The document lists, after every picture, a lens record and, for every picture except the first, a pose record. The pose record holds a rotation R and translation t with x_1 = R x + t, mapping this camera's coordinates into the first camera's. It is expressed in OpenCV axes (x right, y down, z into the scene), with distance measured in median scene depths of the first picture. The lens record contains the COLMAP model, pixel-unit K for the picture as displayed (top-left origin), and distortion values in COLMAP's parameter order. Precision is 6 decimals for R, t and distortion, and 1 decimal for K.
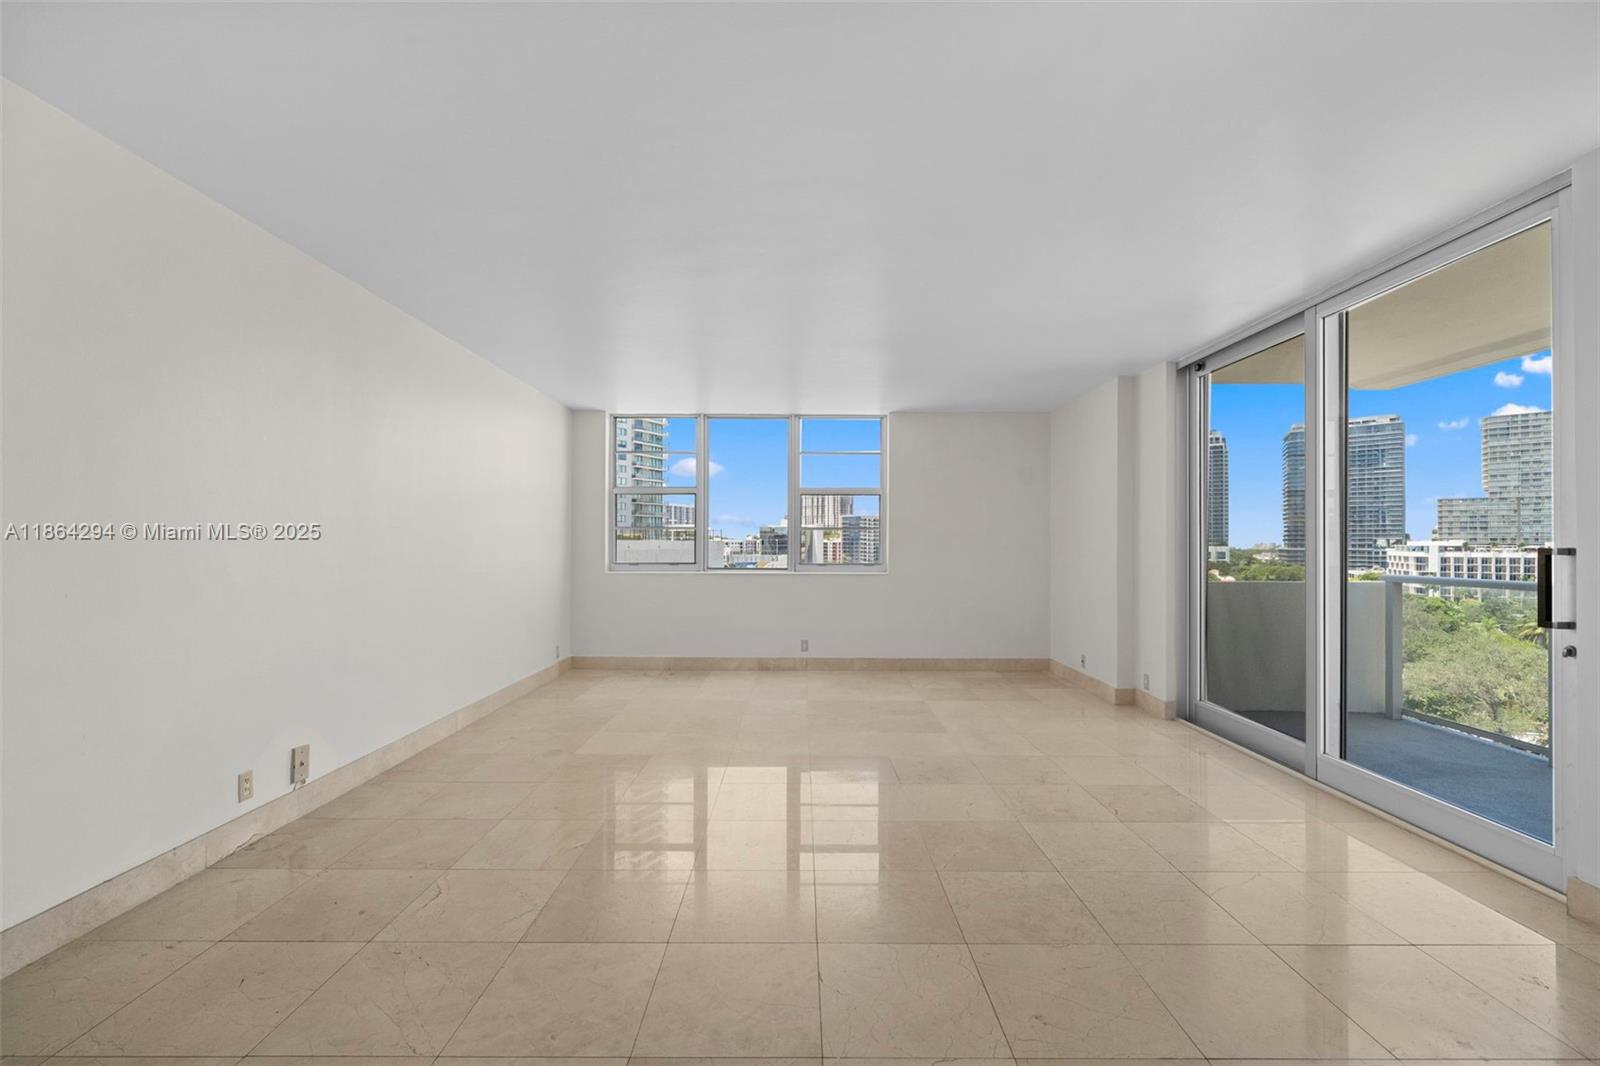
lens RADIAL K [[648.2, 0, 800.0], [0, 648.2, 533.0], [0, 0, 1]] dist [-0.001983, -0.000310]
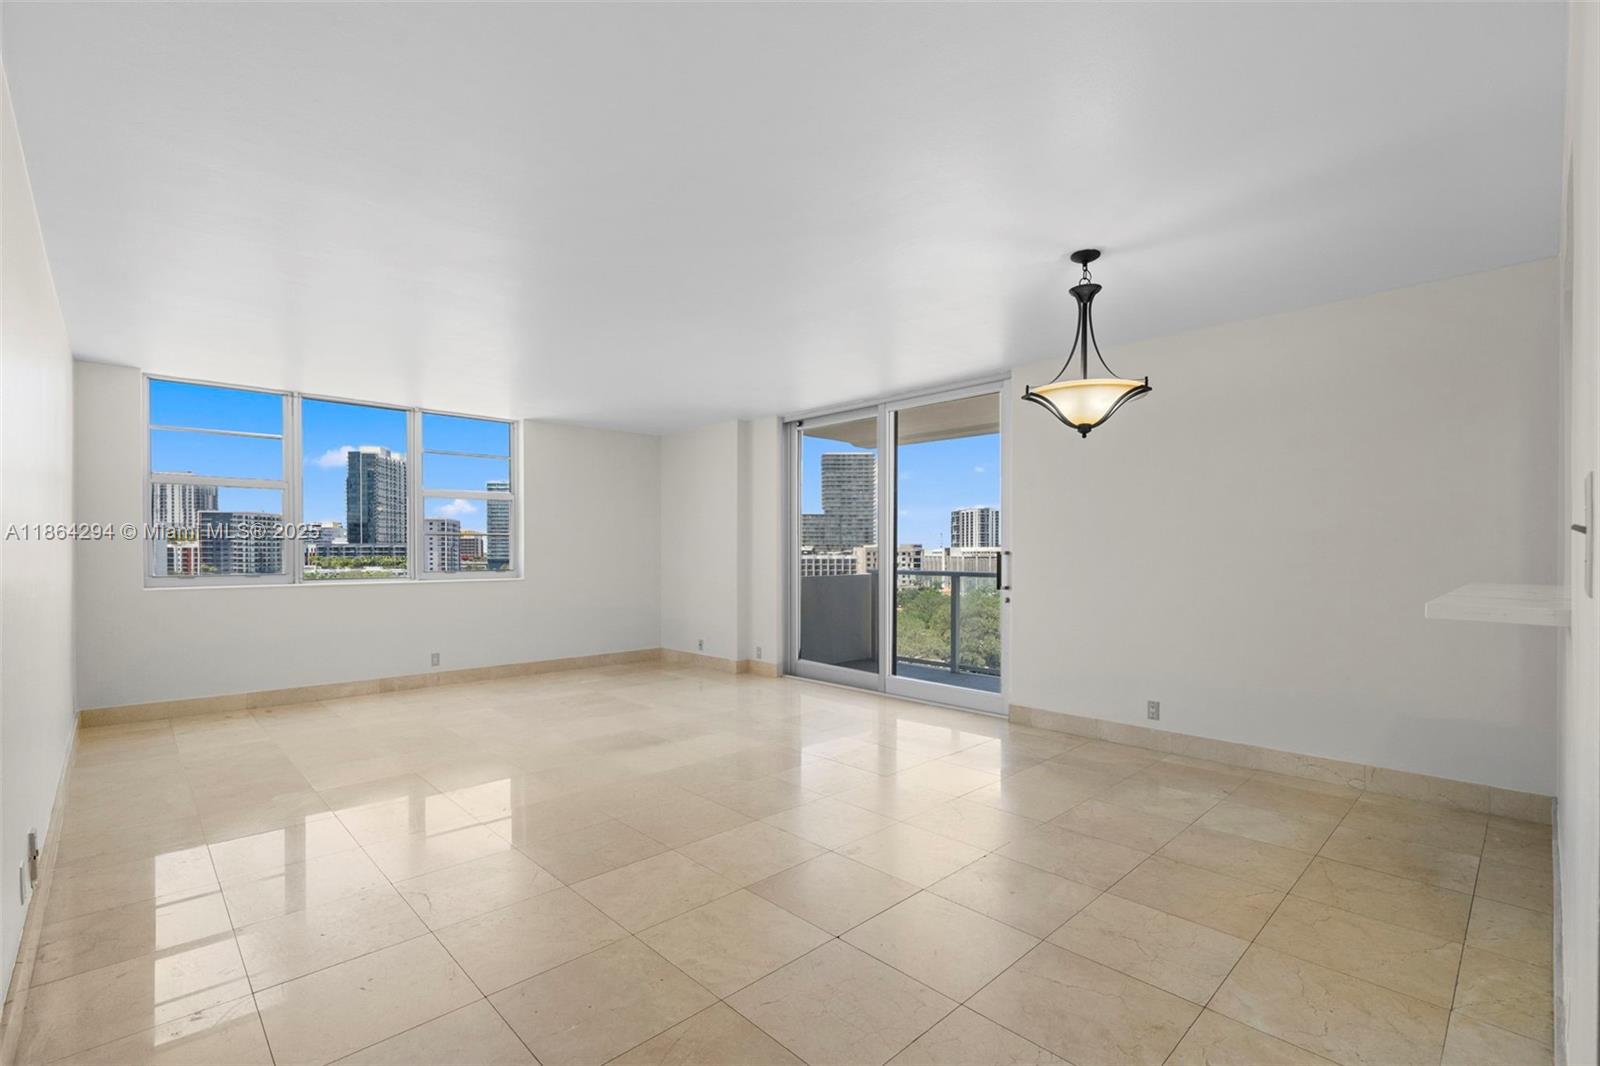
lens RADIAL K [[720.5, 0, 742.3], [0, 720.5, 548.3], [0, 0, 1]] dist [-0.001301, -0.000083]
pose [[0.747228, -0.000885, 0.664567, -0.363863], [-0.009329, 0.999887, 0.011821, -0.002197], [-0.664502, -0.015033, 0.747135, -0.065336]]
